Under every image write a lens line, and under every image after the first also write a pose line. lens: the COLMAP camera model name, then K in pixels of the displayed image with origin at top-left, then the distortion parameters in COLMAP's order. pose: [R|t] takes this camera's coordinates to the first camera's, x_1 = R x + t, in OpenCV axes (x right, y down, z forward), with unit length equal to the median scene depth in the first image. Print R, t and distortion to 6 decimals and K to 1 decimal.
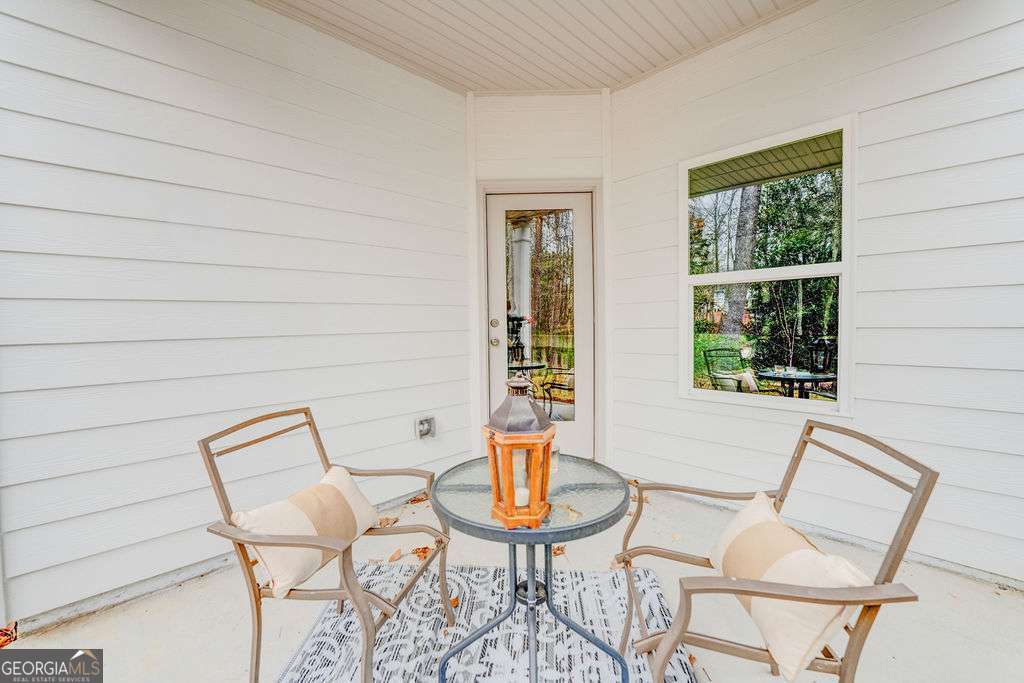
lens RADIAL K [[417.5, 0, 512.0], [0, 417.5, 341.5], [0, 0, 1]] dist [-0.018567, -0.000036]
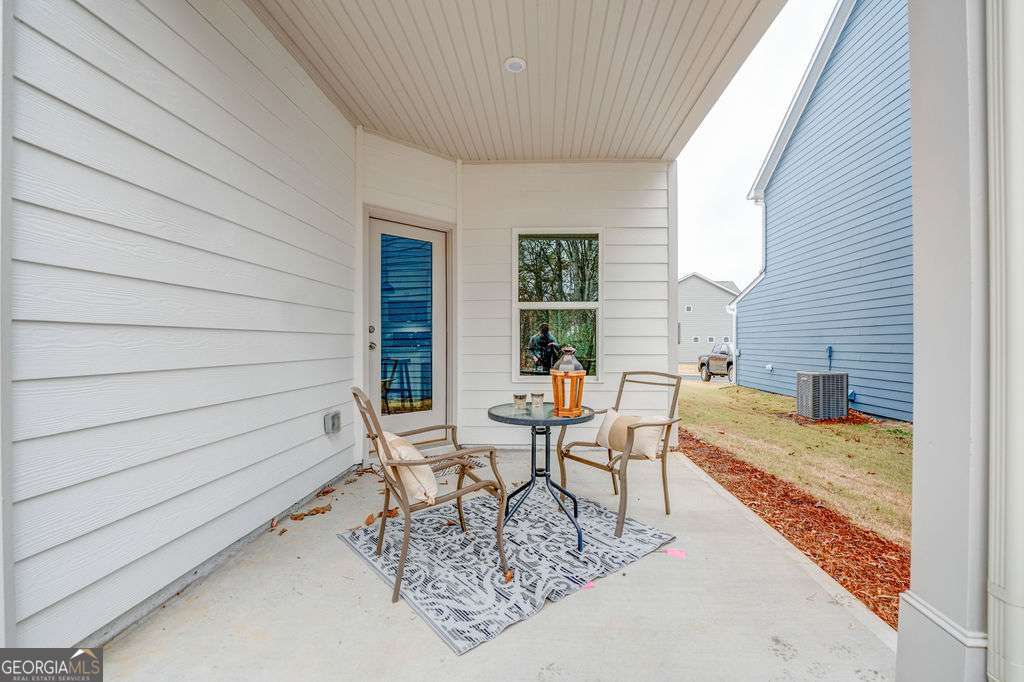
lens RADIAL K [[418.7, 0, 531.6], [0, 418.7, 345.1], [0, 0, 1]] dist [-0.001557, -0.000123]
pose [[0.721253, 0.012263, 0.692563, -0.629190], [0.018674, 0.999136, -0.037139, 0.060843], [-0.692420, 0.039720, 0.720401, -0.151188]]
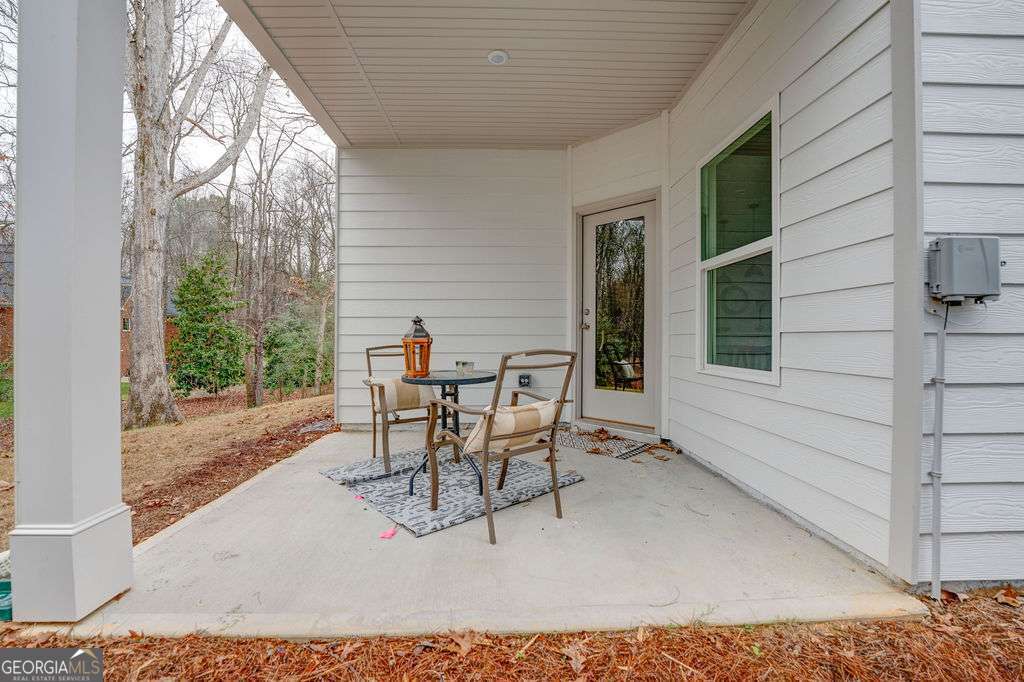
lens RADIAL K [[417.5, 0, 512.0], [0, 417.5, 341.0], [0, 0, 1]] dist [-0.018567, -0.000036]
pose [[0.744833, 0.023028, -0.666854, 0.818836], [-0.040794, 0.999106, -0.011062, 0.088673], [0.666003, 0.035443, 0.745106, -0.169066]]
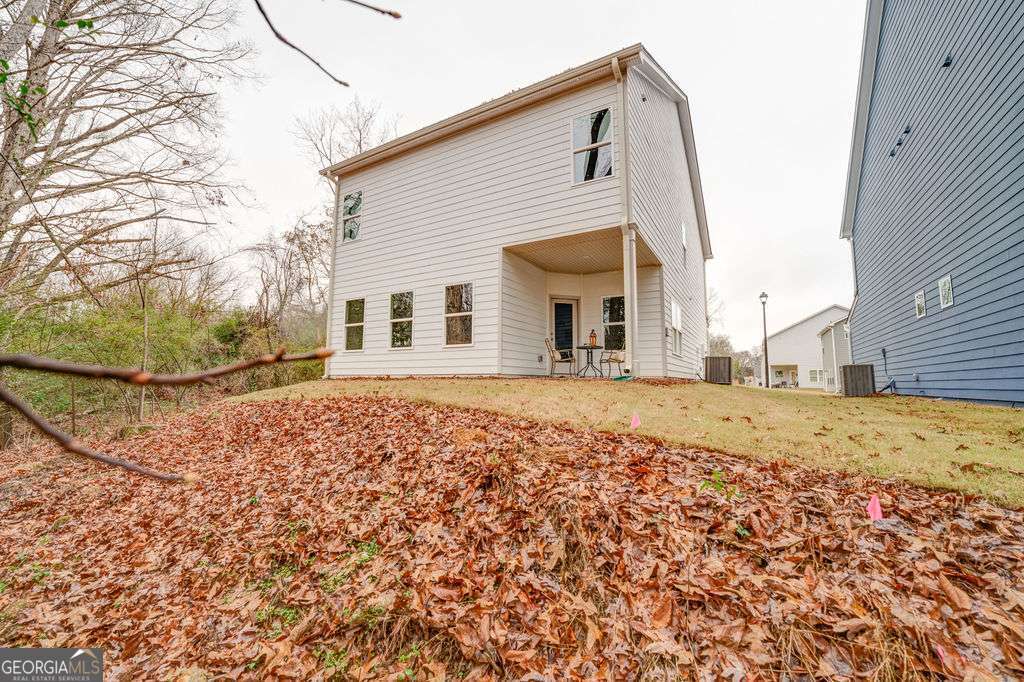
lens RADIAL K [[417.5, 0, 512.0], [0, 417.5, 341.0], [0, 0, 1]] dist [-0.018567, -0.000036]
pose [[0.962275, 0.047338, 0.267929, -1.595266], [-0.007292, 0.988882, -0.148524, 0.660708], [-0.271981, 0.140967, 0.951922, -2.769753]]
